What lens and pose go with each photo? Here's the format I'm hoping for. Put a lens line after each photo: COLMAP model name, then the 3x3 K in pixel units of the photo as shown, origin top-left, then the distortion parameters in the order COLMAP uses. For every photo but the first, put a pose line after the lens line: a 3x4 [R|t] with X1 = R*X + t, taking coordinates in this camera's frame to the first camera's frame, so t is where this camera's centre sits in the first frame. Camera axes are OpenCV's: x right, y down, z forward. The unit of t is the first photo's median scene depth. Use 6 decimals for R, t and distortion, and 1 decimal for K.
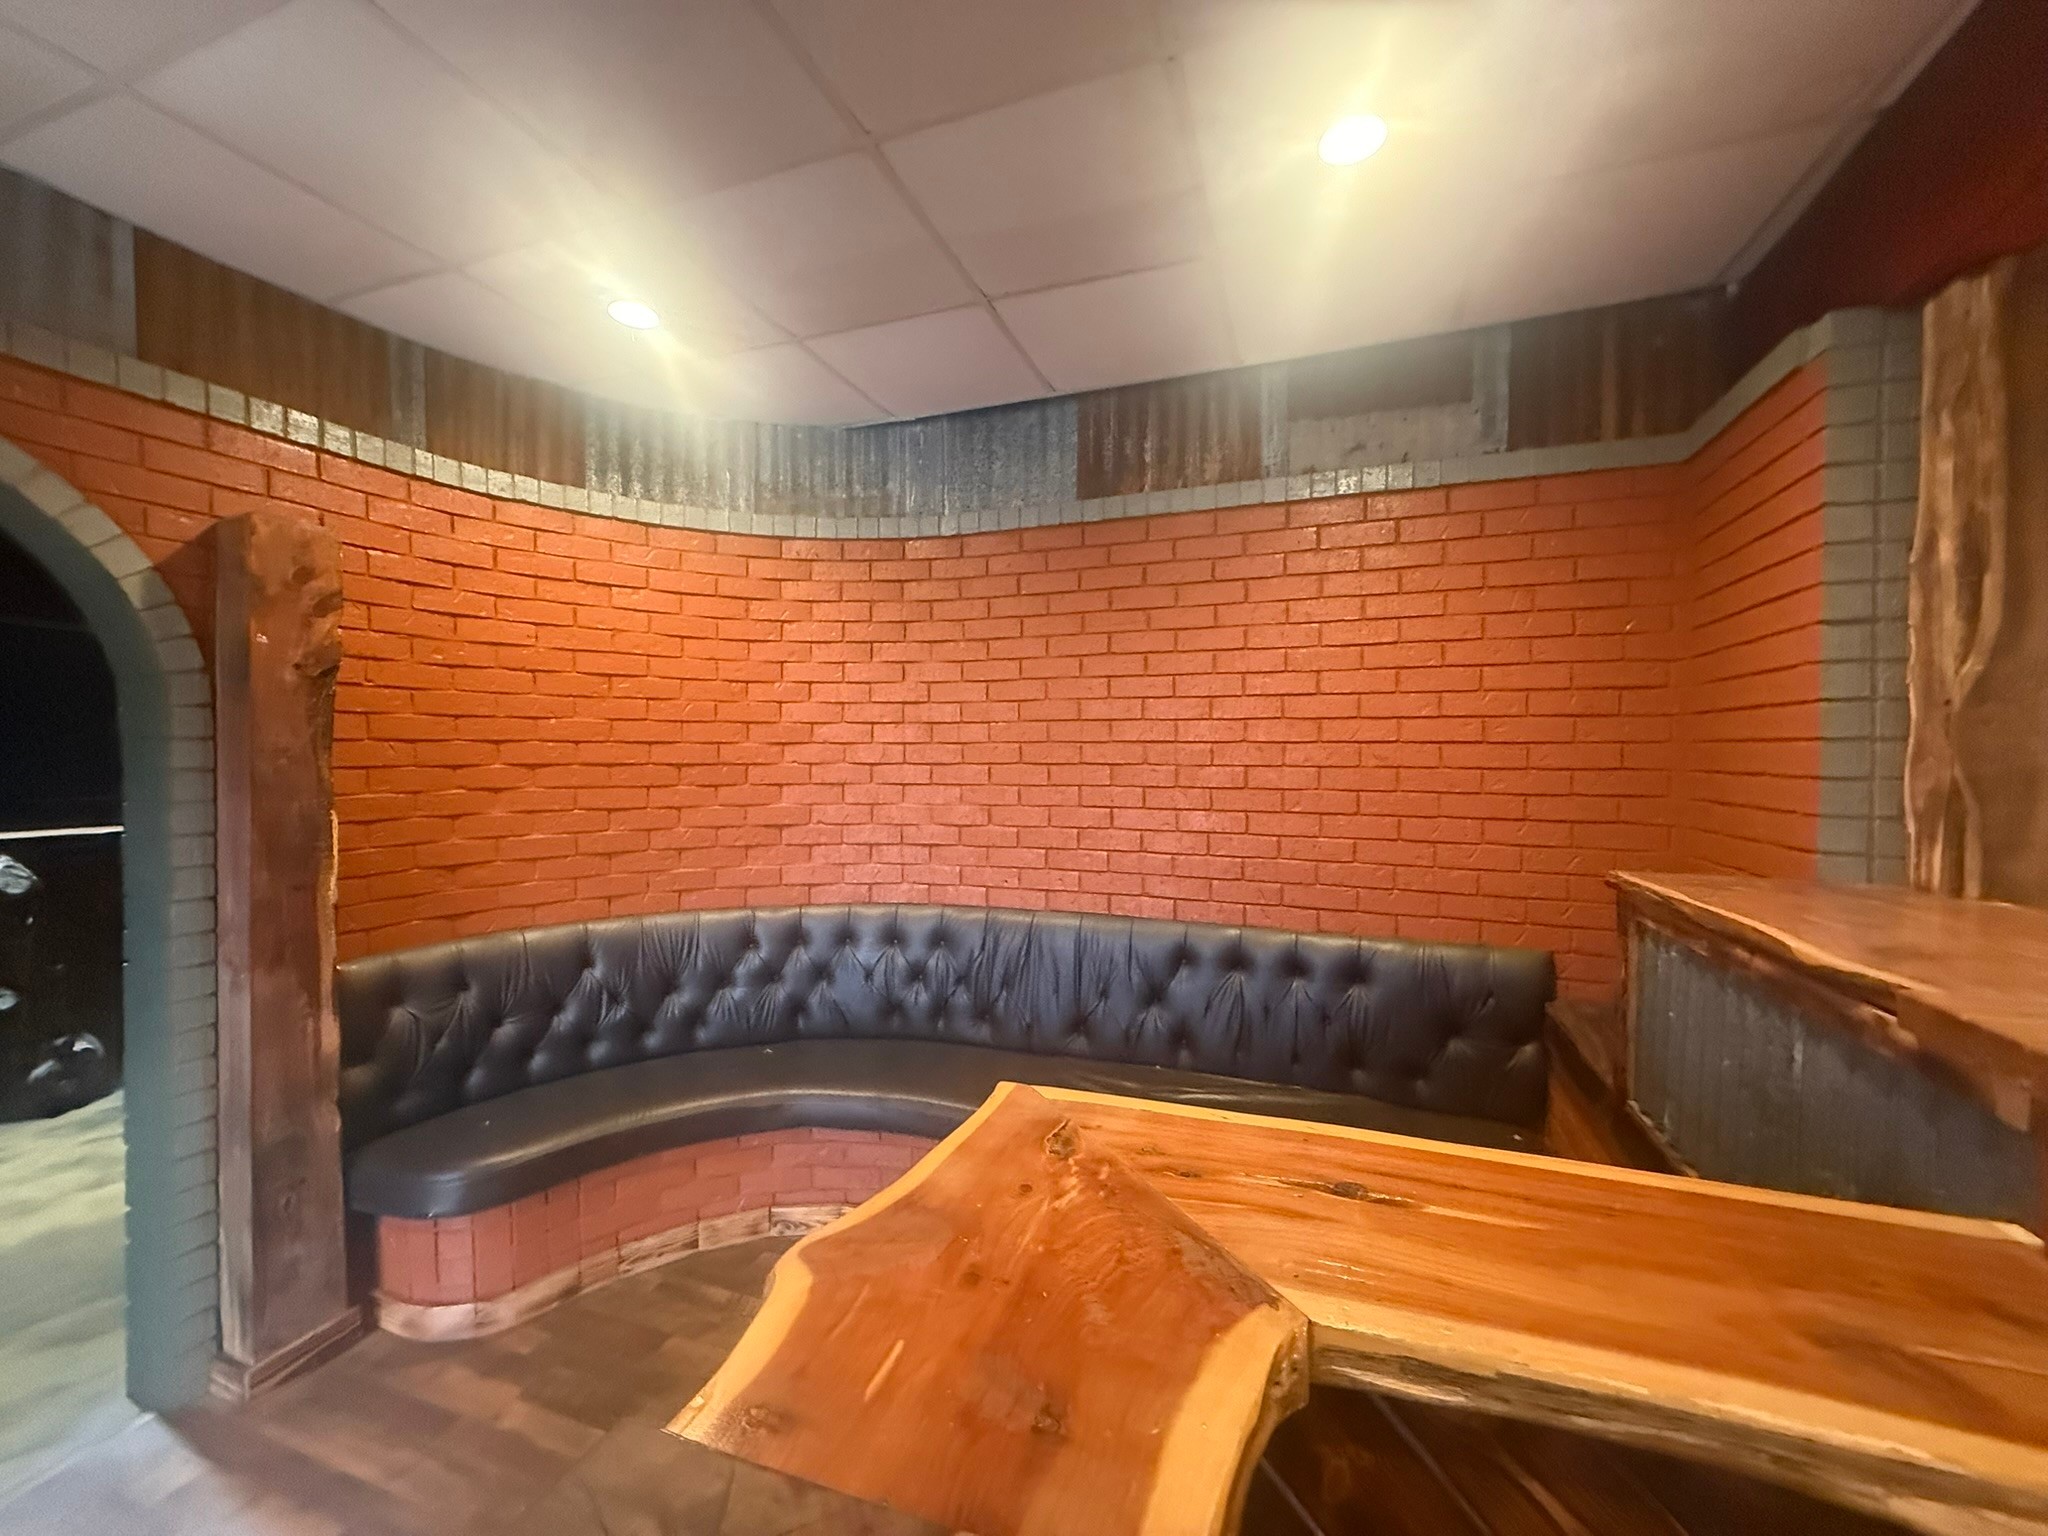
lens RADIAL K [[812.5, 0, 1017.9], [0, 812.5, 762.1], [0, 0, 1]] dist [-0.001277, -0.000018]
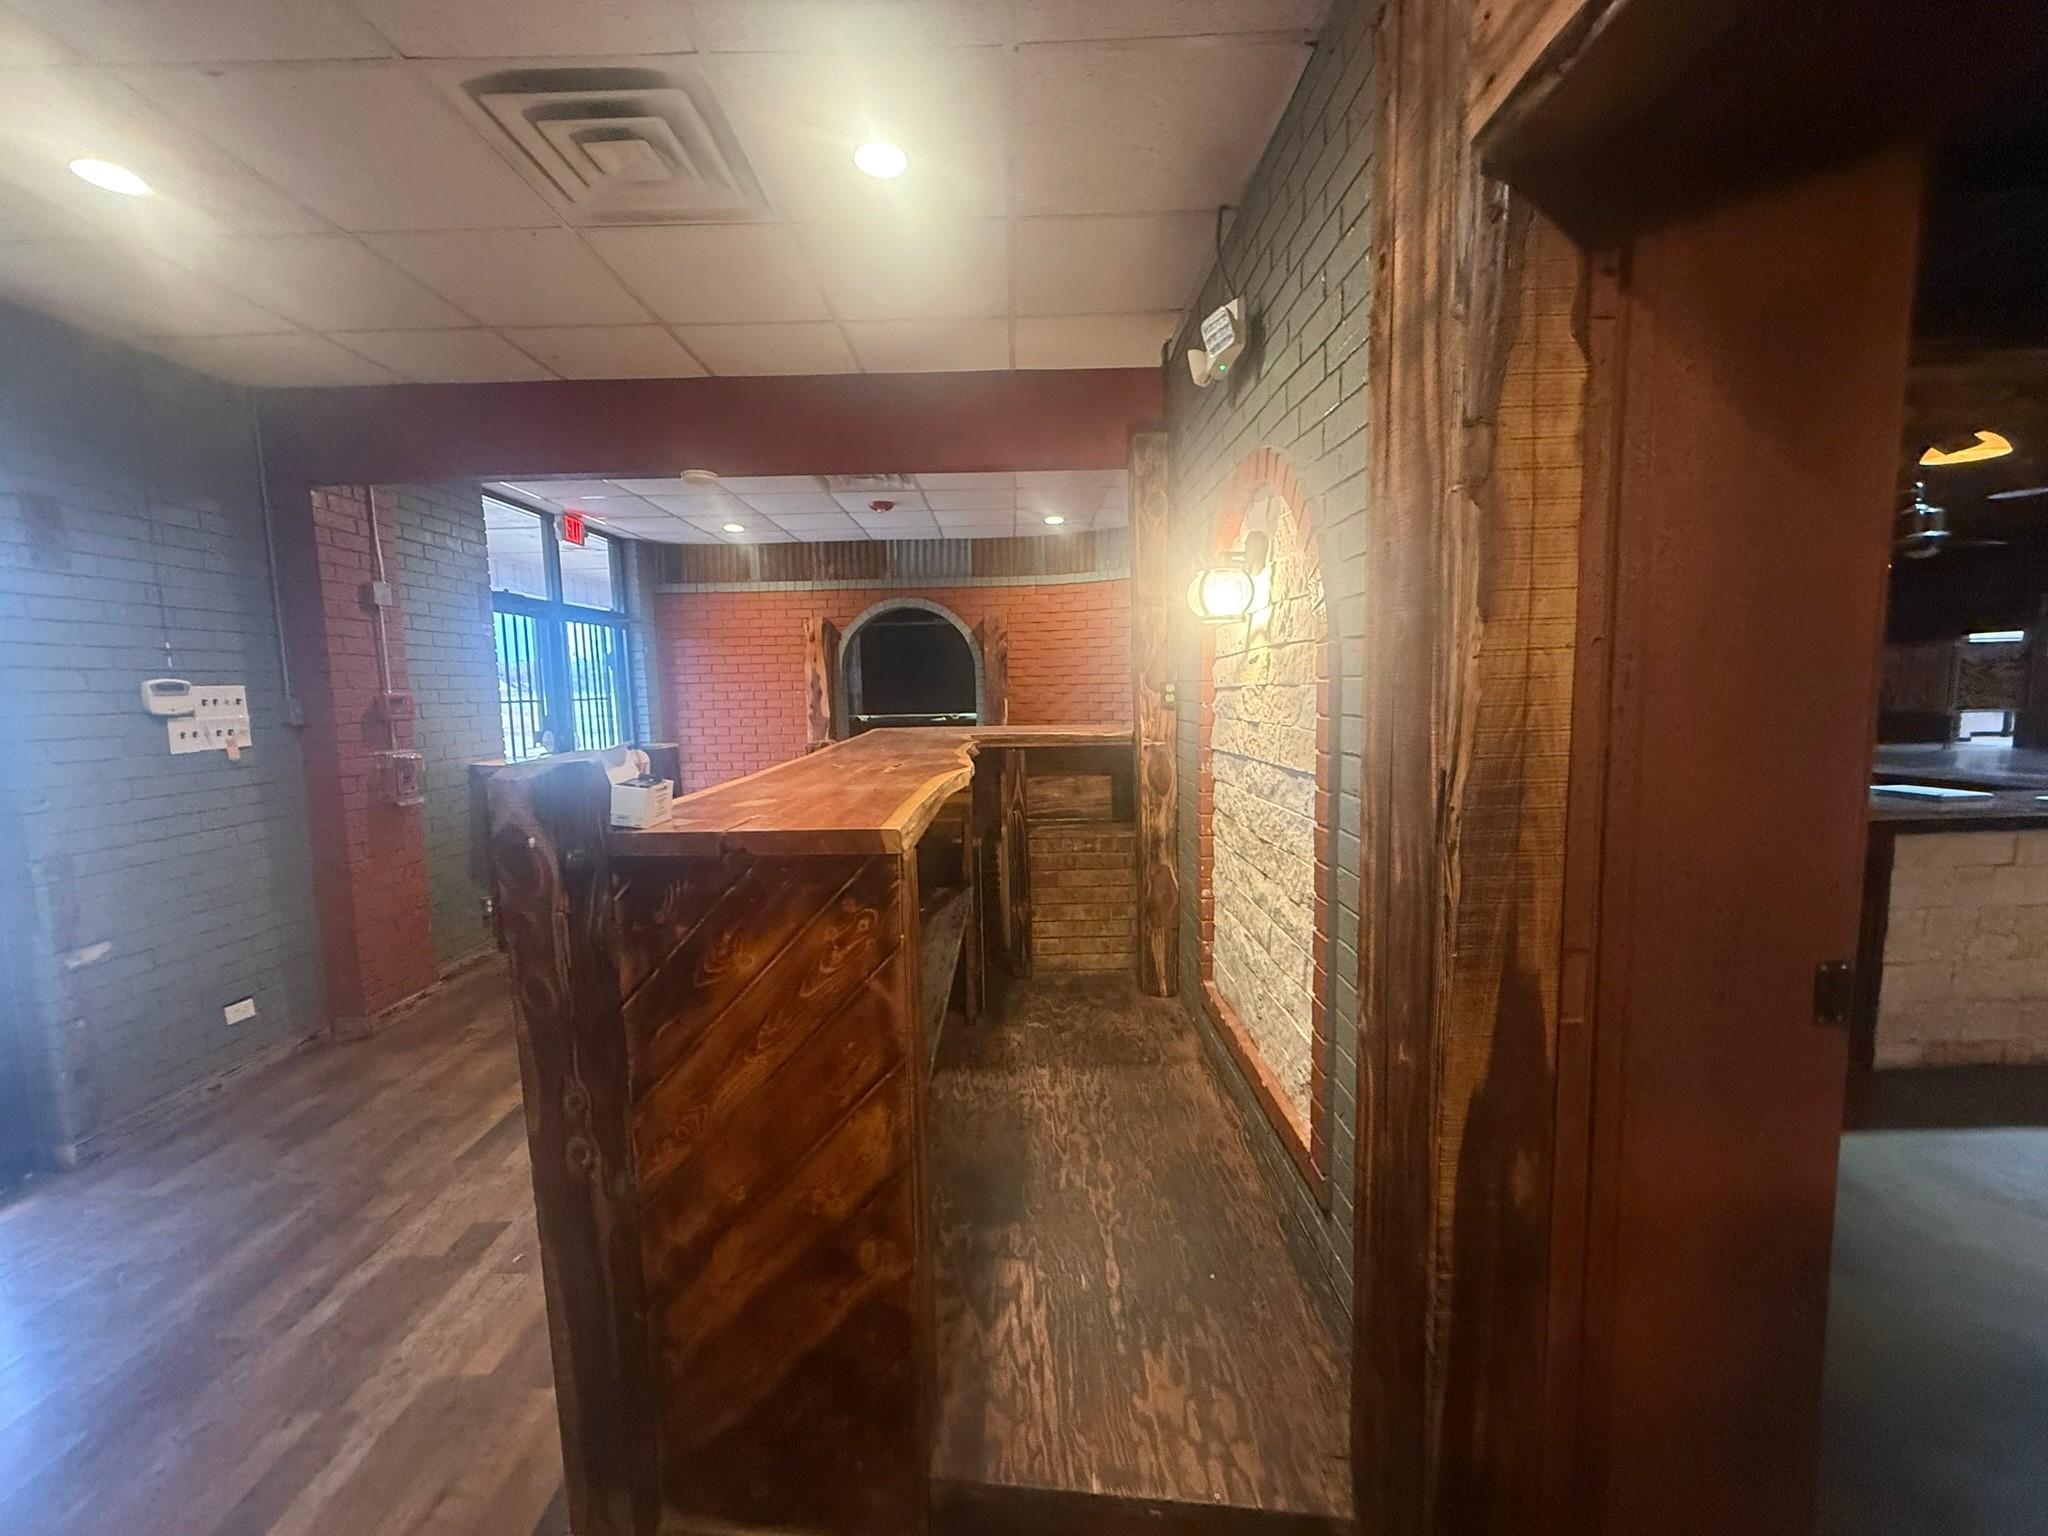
lens RADIAL K [[812.5, 0, 1011.4], [0, 812.5, 778.6], [0, 0, 1]] dist [-0.001277, -0.000018]
pose [[0.356811, 0.092943, -0.929541, 2.026047], [0.006438, 0.994770, 0.101937, 0.041763], [0.934154, -0.042357, 0.354347, -0.152125]]
